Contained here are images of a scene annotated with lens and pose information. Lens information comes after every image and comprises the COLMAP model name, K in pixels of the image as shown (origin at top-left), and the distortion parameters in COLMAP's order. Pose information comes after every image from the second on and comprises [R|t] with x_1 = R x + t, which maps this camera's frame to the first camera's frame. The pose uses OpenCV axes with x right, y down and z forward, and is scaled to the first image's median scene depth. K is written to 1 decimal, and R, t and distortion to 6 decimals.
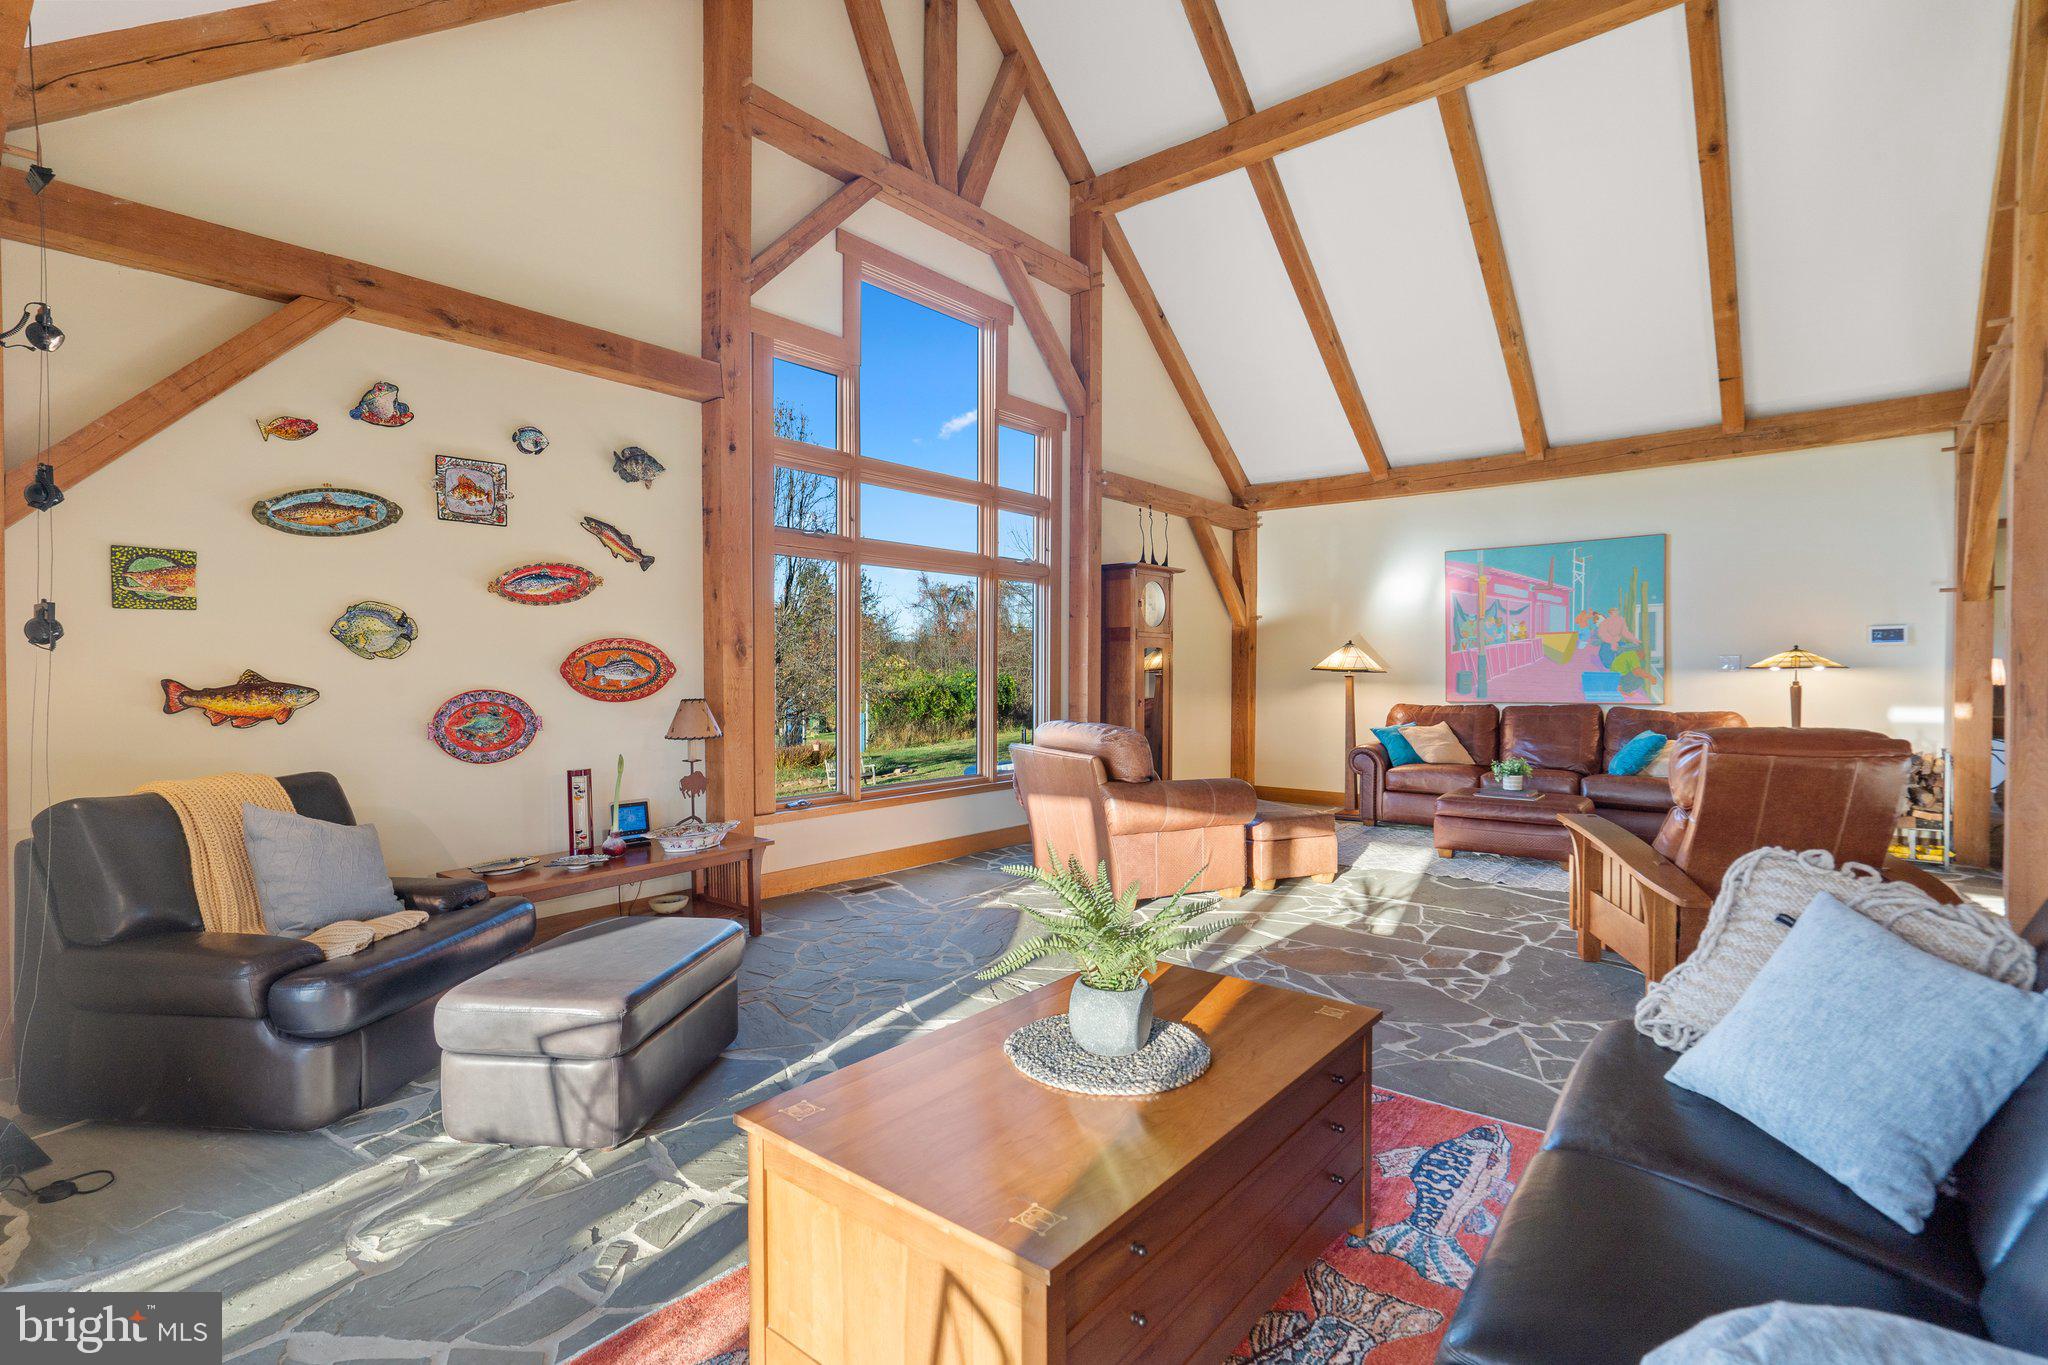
lens RADIAL K [[956.4, 0, 1013.1], [0, 956.4, 686.6], [0, 0, 1]] dist [-0.001397, 0.000965]
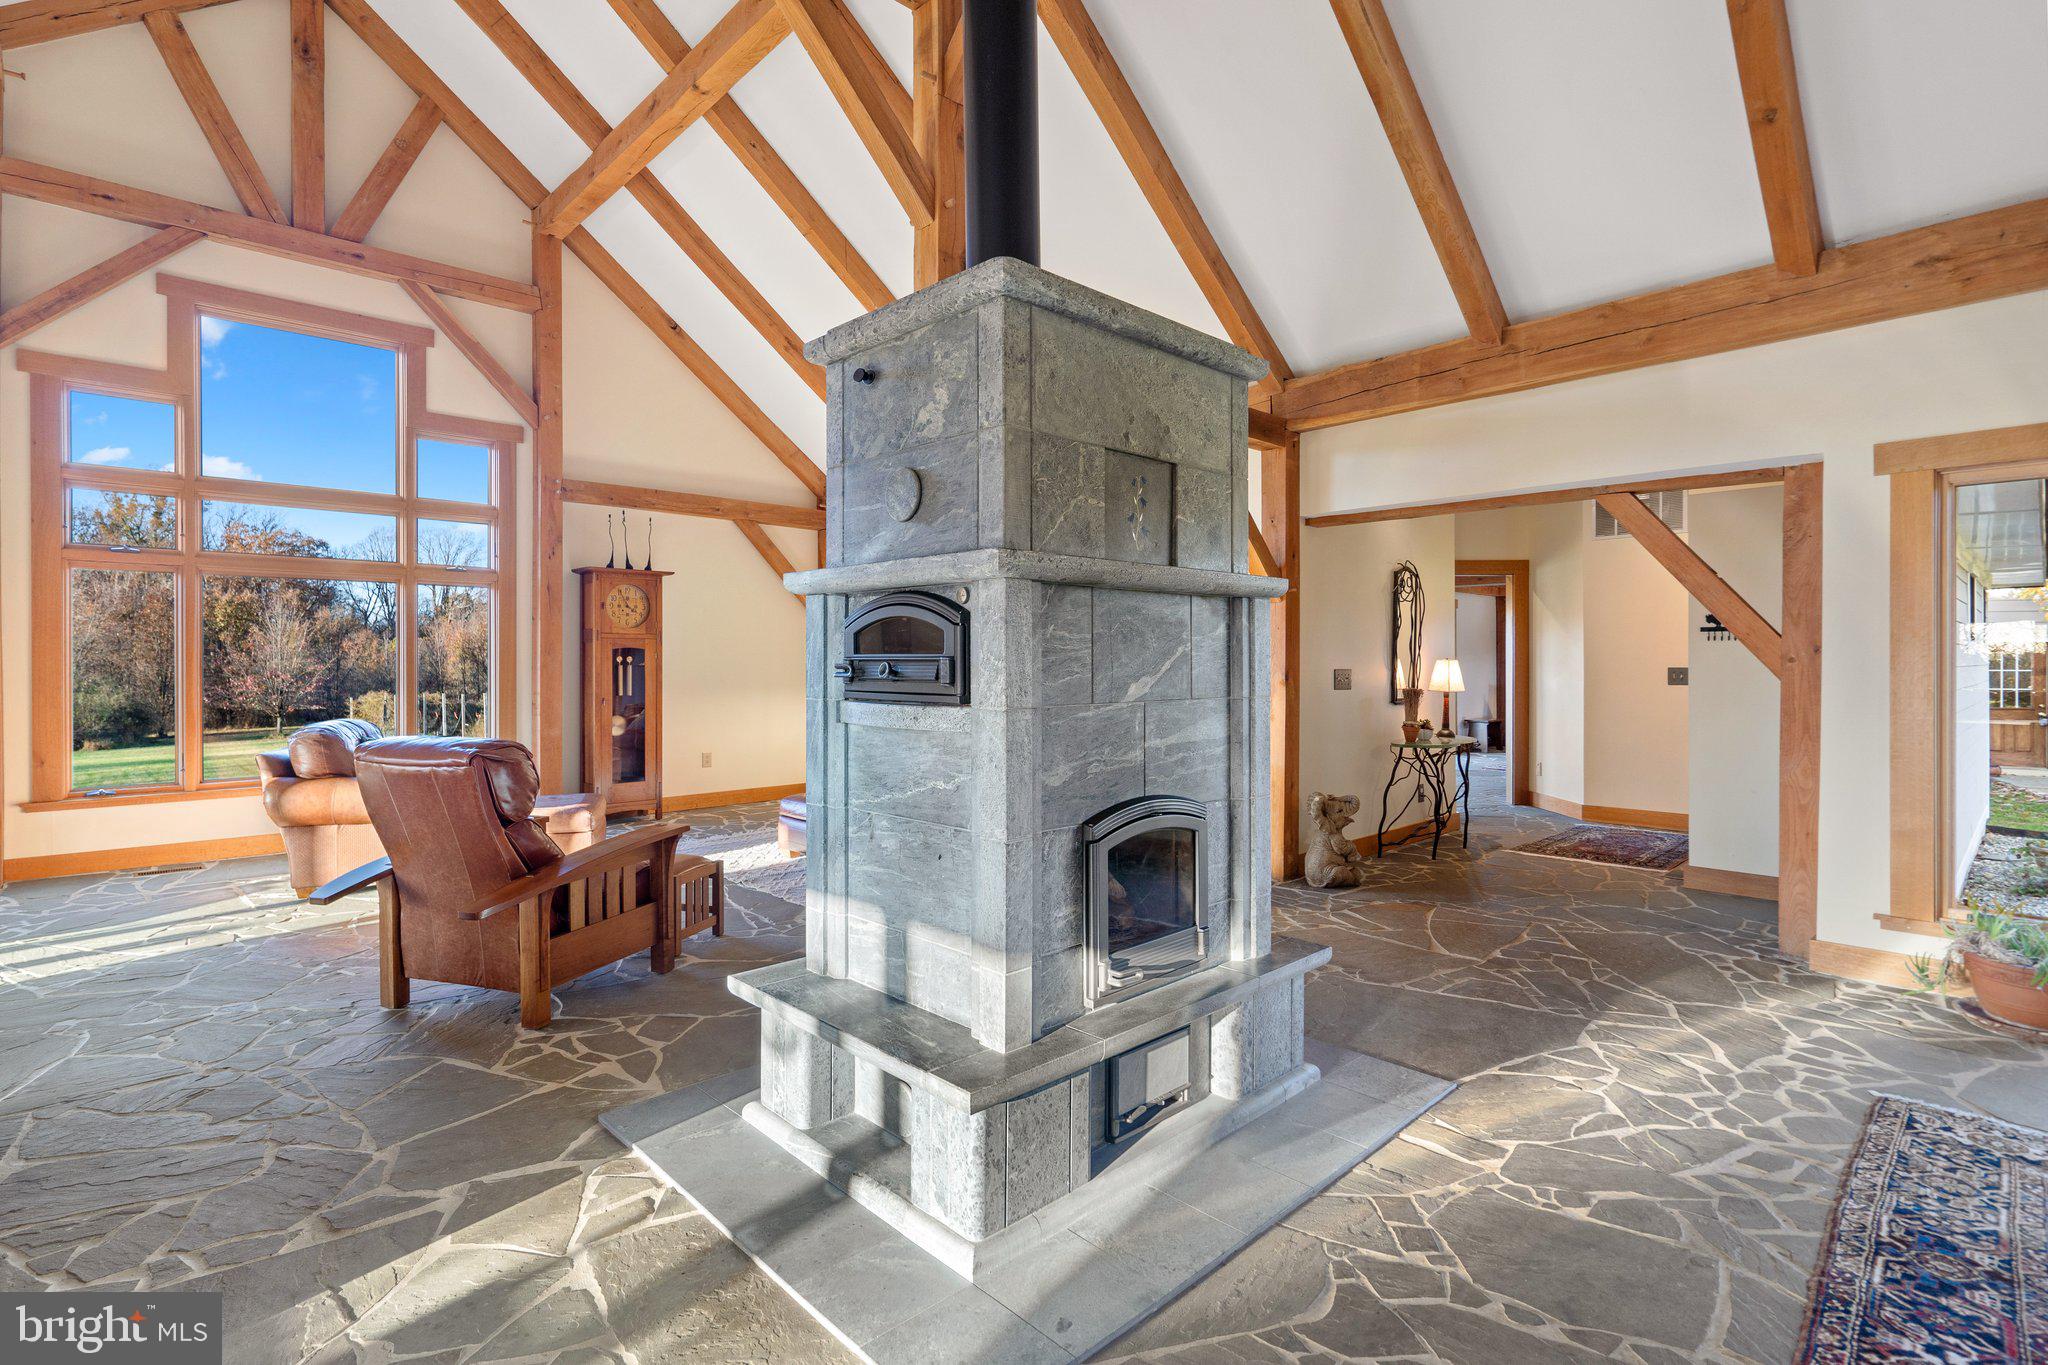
lens RADIAL K [[972.5, 0, 1013.3], [0, 972.5, 664.3], [0, 0, 1]] dist [0.001975, -0.000459]
pose [[0.993721, 0.002100, -0.111865, 1.110671], [-0.003424, 0.999926, -0.011651, -0.019730], [0.111832, 0.011961, 0.993655, -0.003075]]
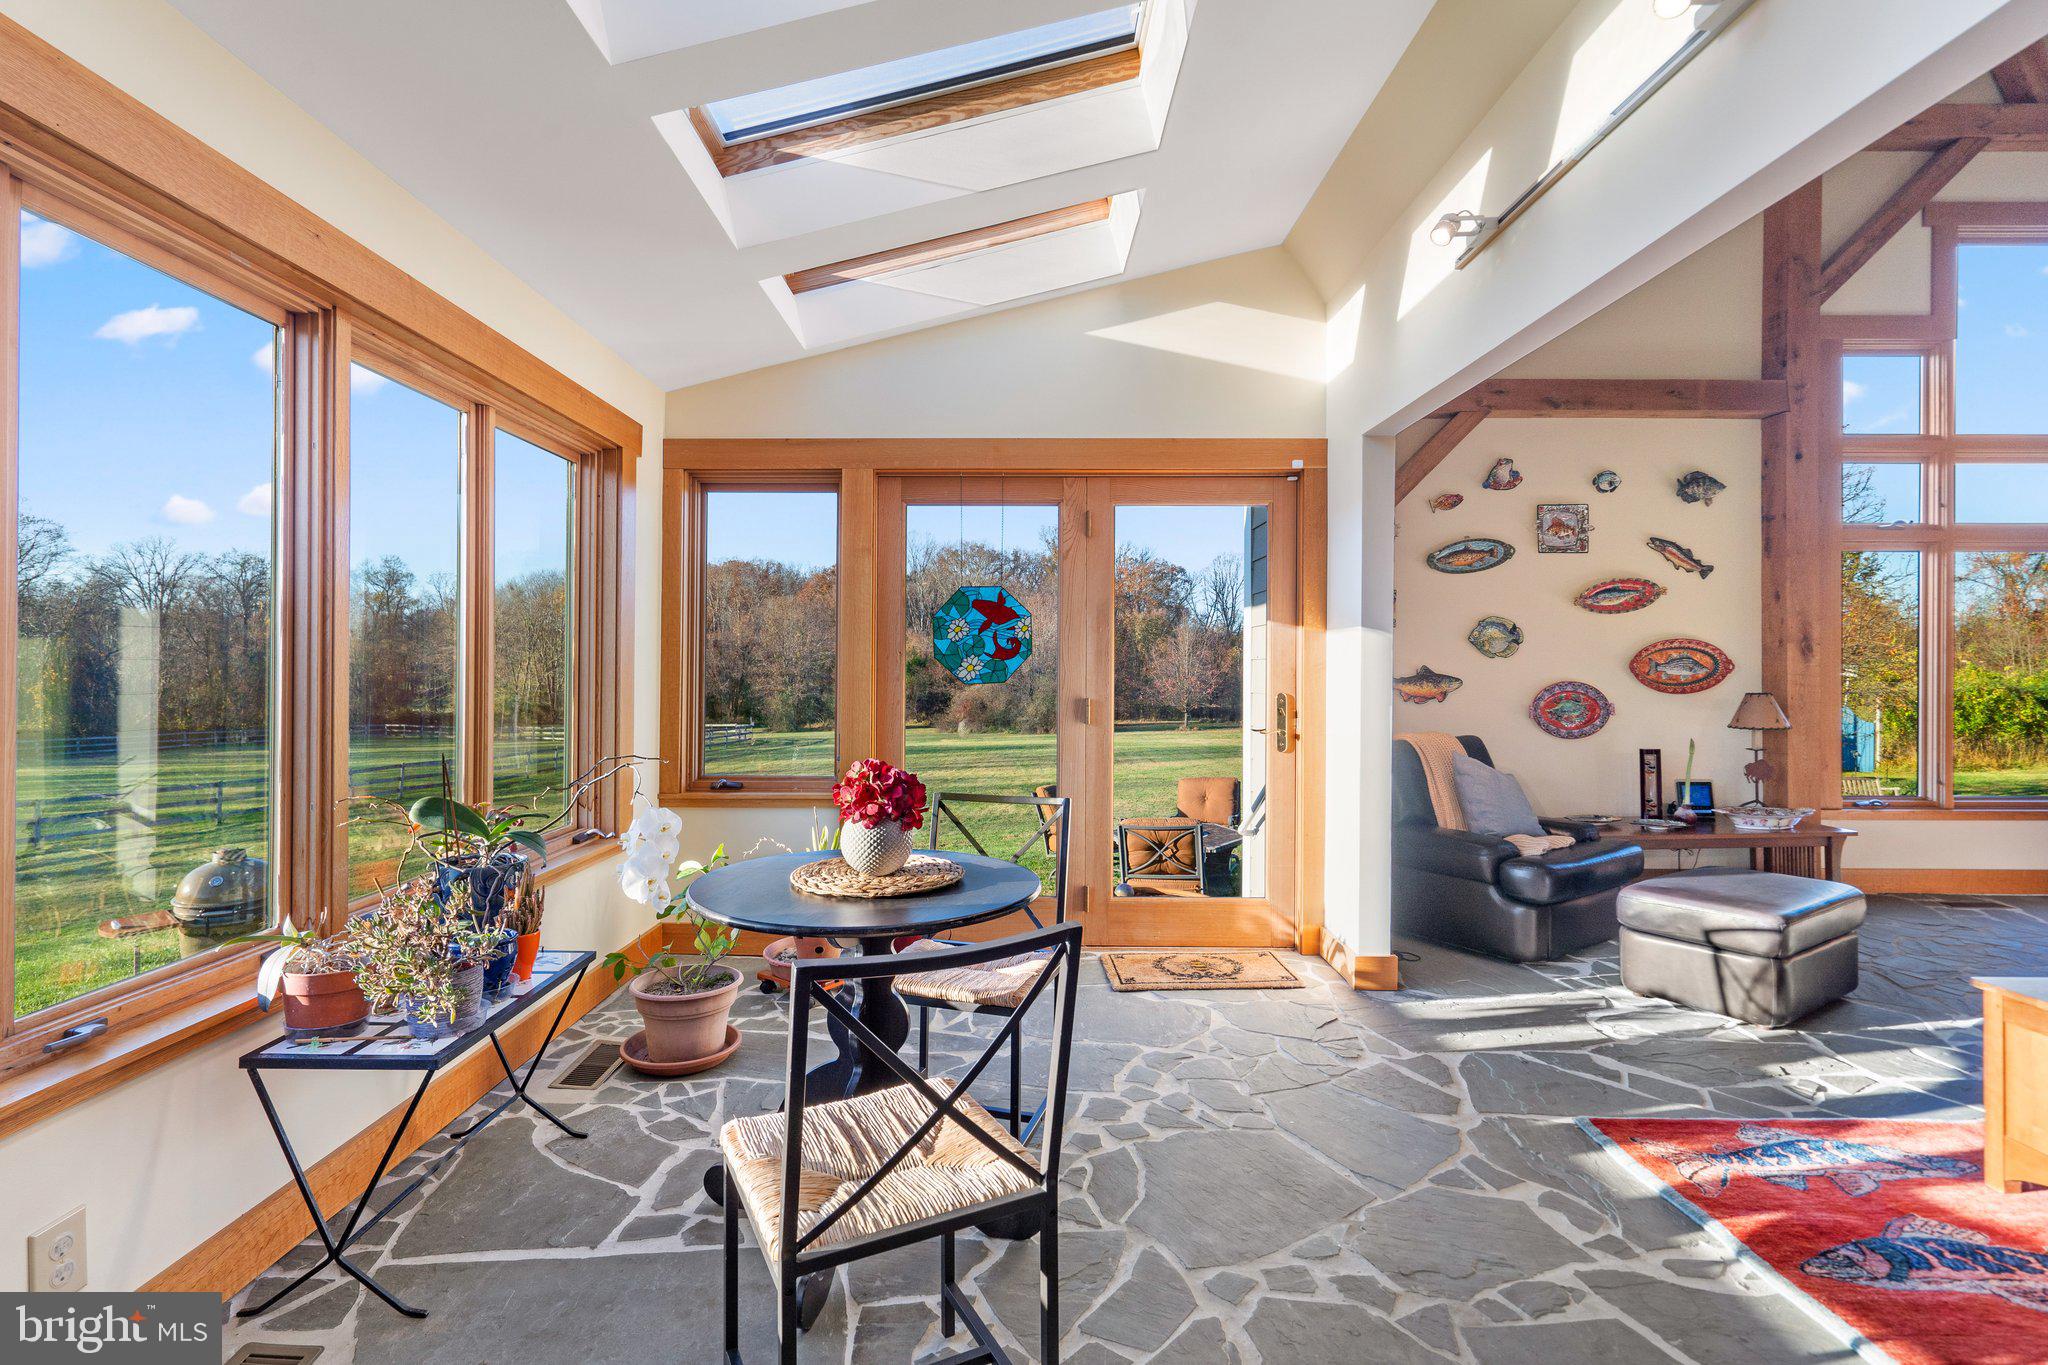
lens RADIAL K [[963.1, 0, 1017.0], [0, 963.1, 664.3], [0, 0, 1]] dist [0.004727, 0.000520]
pose [[0.645879, 0.001357, -0.763439, -0.037885], [-0.015990, 0.999803, -0.011750, 0.006628], [0.763273, 0.019796, 0.645773, -0.359608]]
